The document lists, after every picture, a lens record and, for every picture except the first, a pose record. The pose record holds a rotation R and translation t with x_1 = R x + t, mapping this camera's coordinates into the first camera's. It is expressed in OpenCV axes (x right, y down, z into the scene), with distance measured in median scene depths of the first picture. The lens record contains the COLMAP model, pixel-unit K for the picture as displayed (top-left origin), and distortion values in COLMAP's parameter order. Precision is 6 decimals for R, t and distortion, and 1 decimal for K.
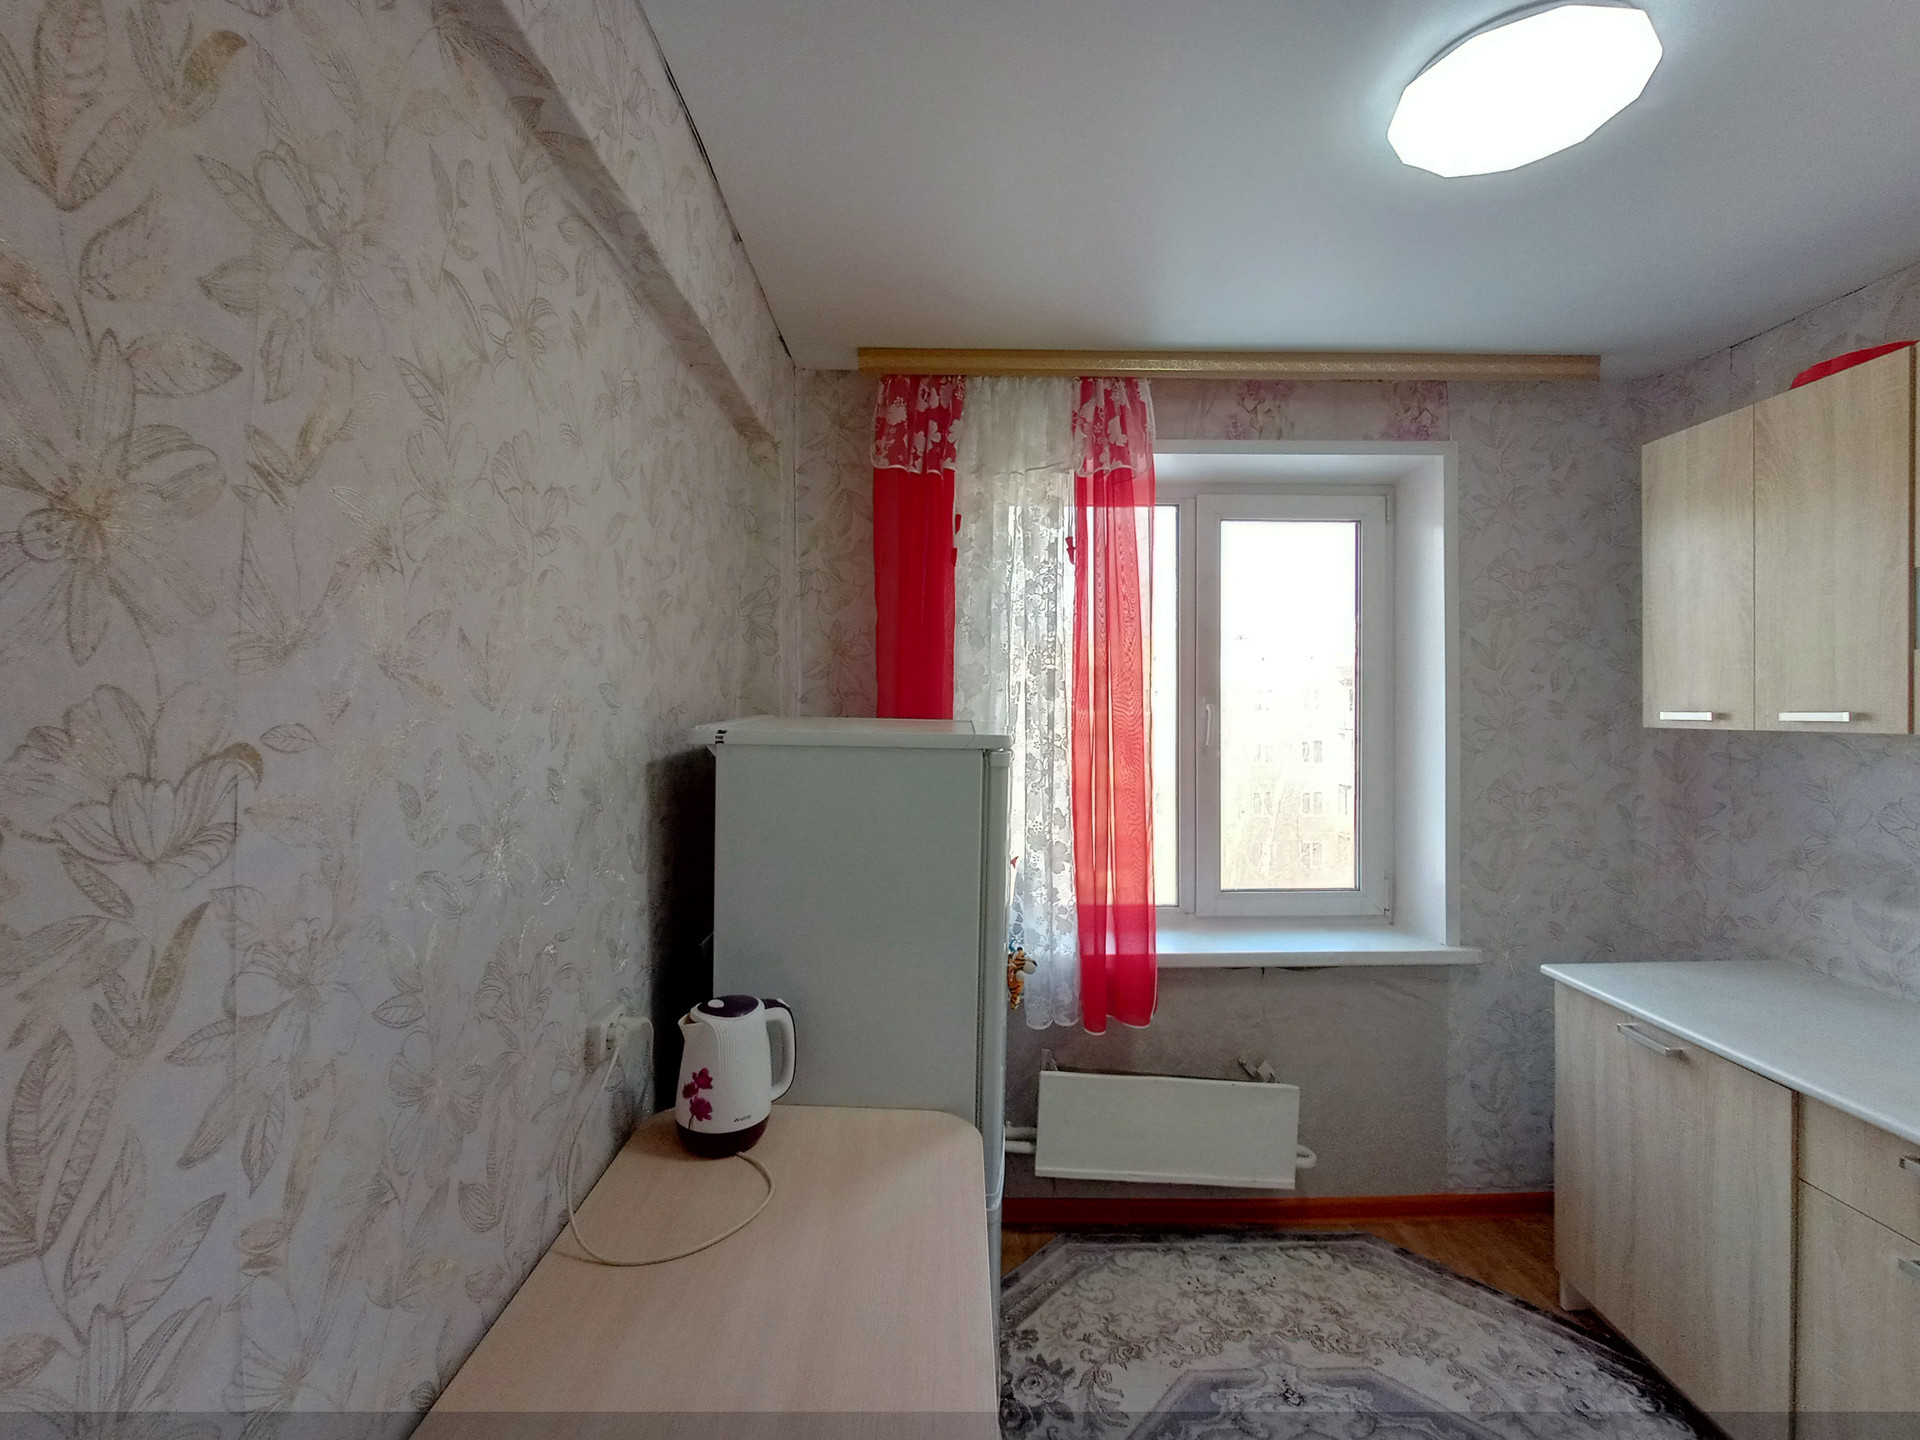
lens RADIAL K [[865.7, 0, 961.4], [0, 865.7, 706.9], [0, 0, 1]] dist [0.000168, 0.000422]
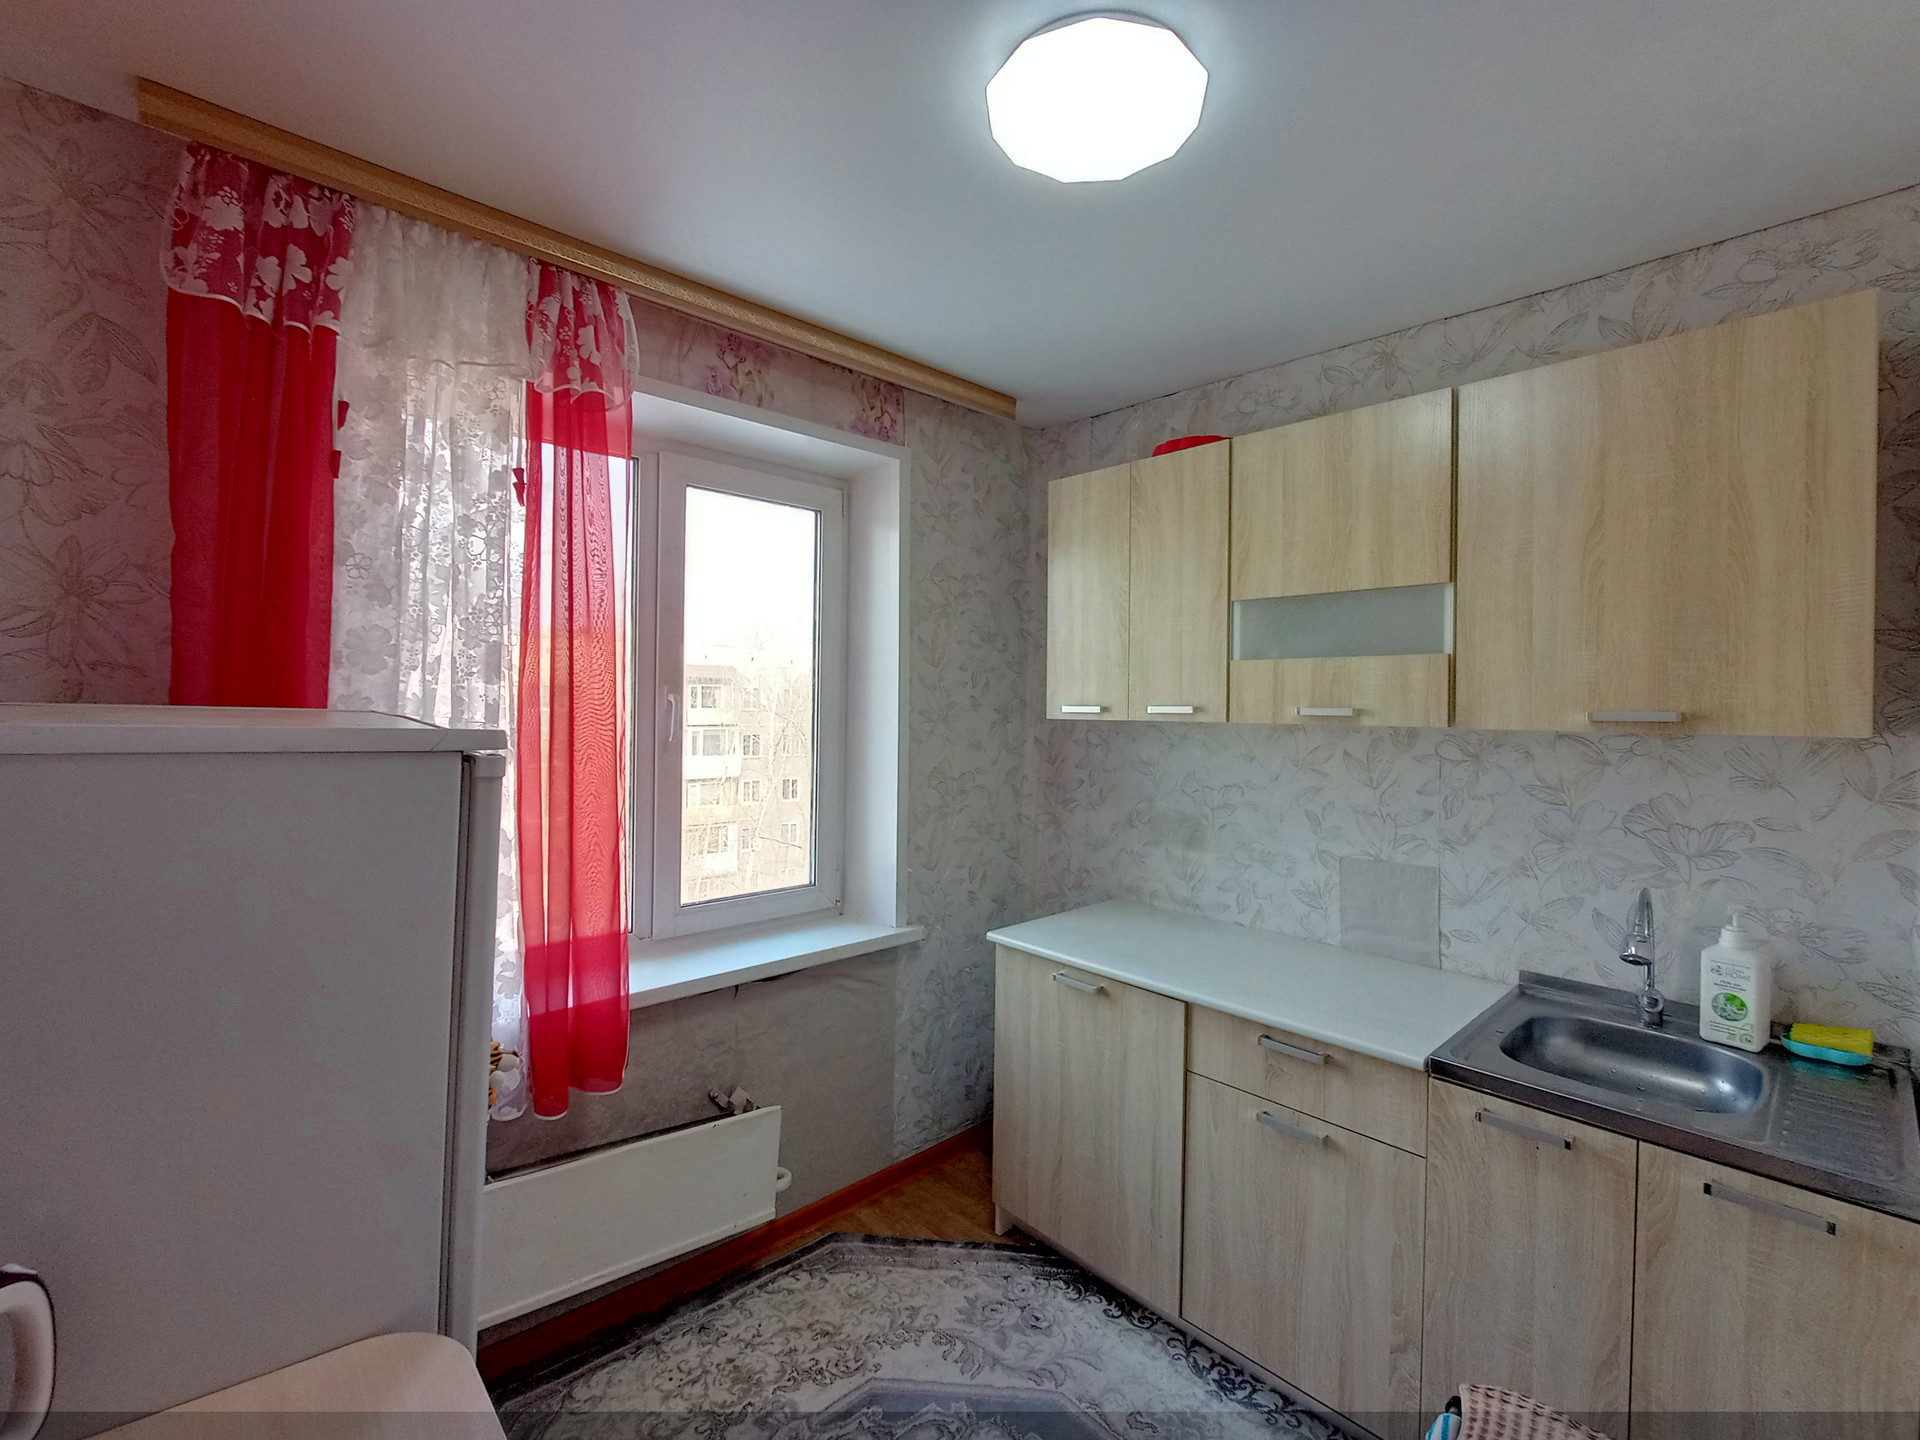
lens RADIAL K [[865.7, 0, 961.4], [0, 865.7, 706.9], [0, 0, 1]] dist [0.000168, 0.000422]
pose [[0.746558, 0.007450, 0.665278, -0.089016], [-0.010201, 0.999948, 0.000250, 0.007890], [-0.665242, -0.006973, 0.746596, 0.182123]]
